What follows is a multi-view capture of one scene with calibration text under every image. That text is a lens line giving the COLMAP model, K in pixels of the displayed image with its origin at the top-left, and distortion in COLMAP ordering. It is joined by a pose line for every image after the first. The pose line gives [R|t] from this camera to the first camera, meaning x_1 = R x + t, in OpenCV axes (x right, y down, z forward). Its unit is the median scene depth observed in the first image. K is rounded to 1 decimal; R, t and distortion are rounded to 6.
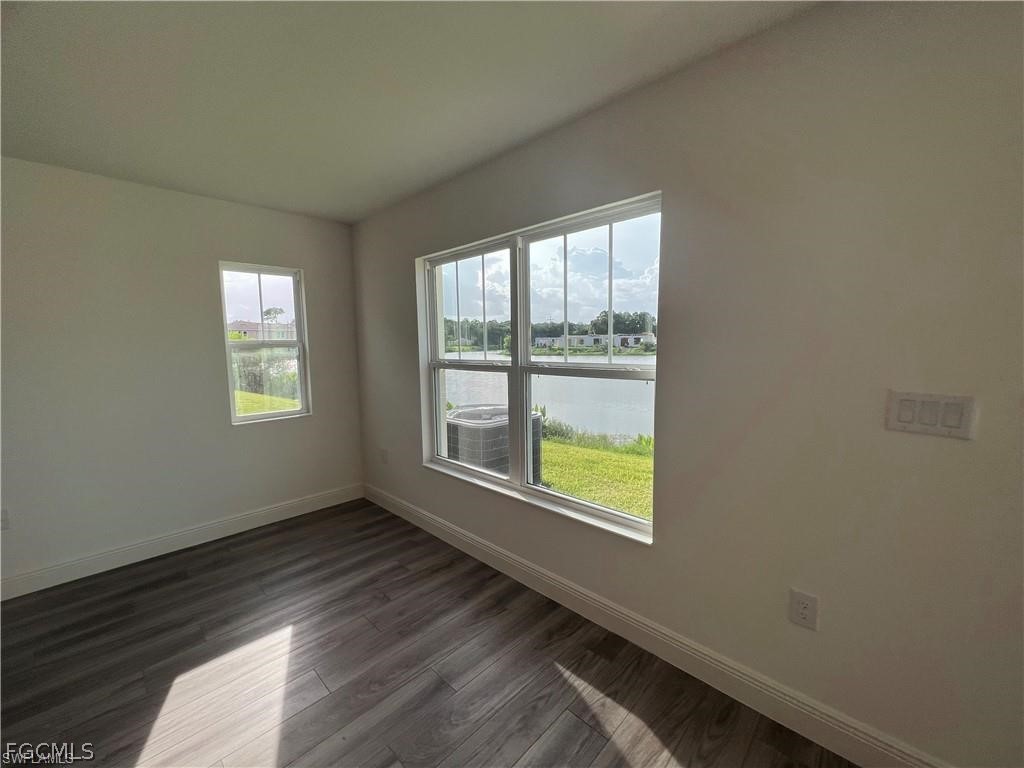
lens RADIAL K [[410.6, 0, 508.7], [0, 410.6, 382.6], [0, 0, 1]] dist [-0.002018, 0.001126]
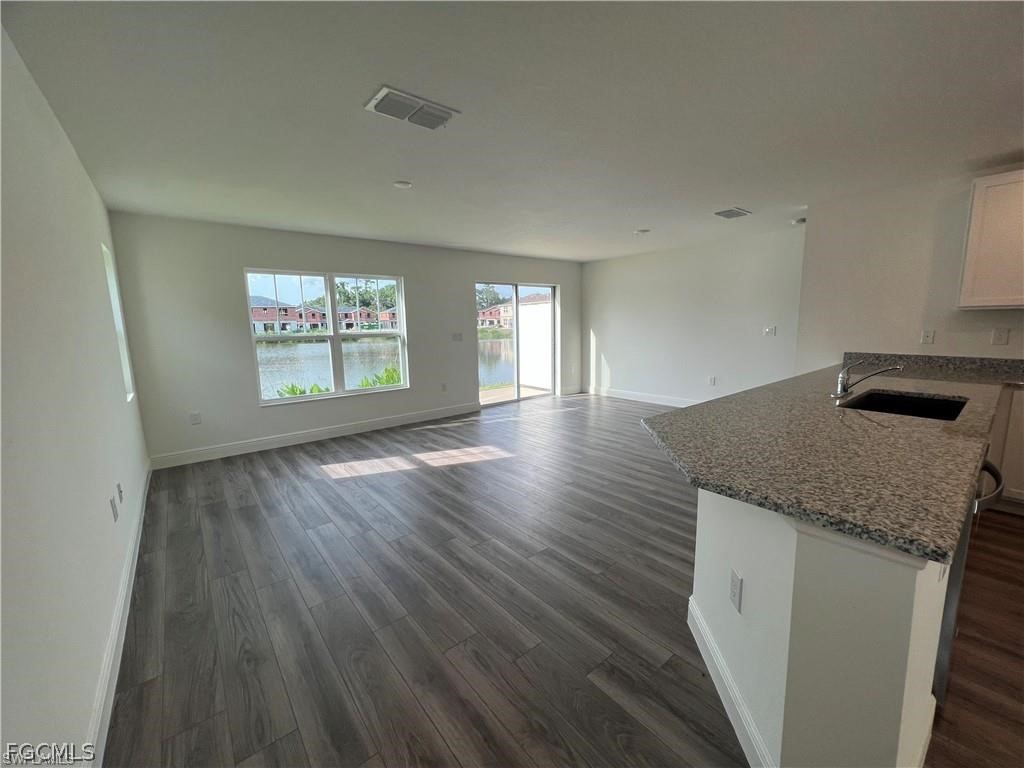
lens RADIAL K [[410.6, 0, 508.7], [0, 410.6, 382.6], [0, 0, 1]] dist [-0.002018, 0.001126]
pose [[0.113831, -0.132907, 0.984570, -1.628764], [0.113870, 0.986226, 0.119966, 0.040193], [-0.986953, 0.098457, 0.127397, -0.093873]]
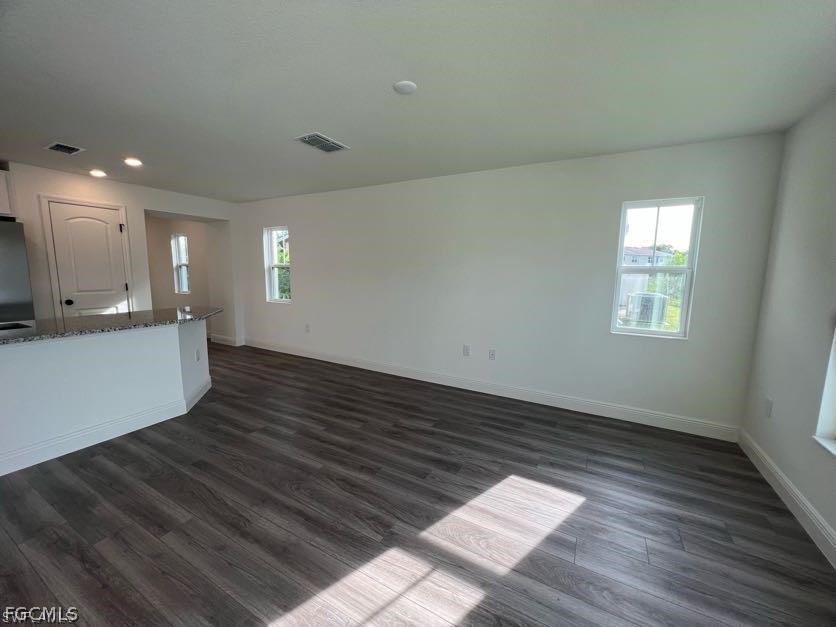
lens RADIAL K [[335.2, 0, 415.3], [0, 335.2, 312.4], [0, 0, 1]] dist [-0.002018, 0.001126]
pose [[0.265159, 0.143794, -0.953422, 0.148805], [-0.110437, 0.986839, 0.118119, -0.015027], [0.957859, 0.073973, 0.277550, 0.131198]]
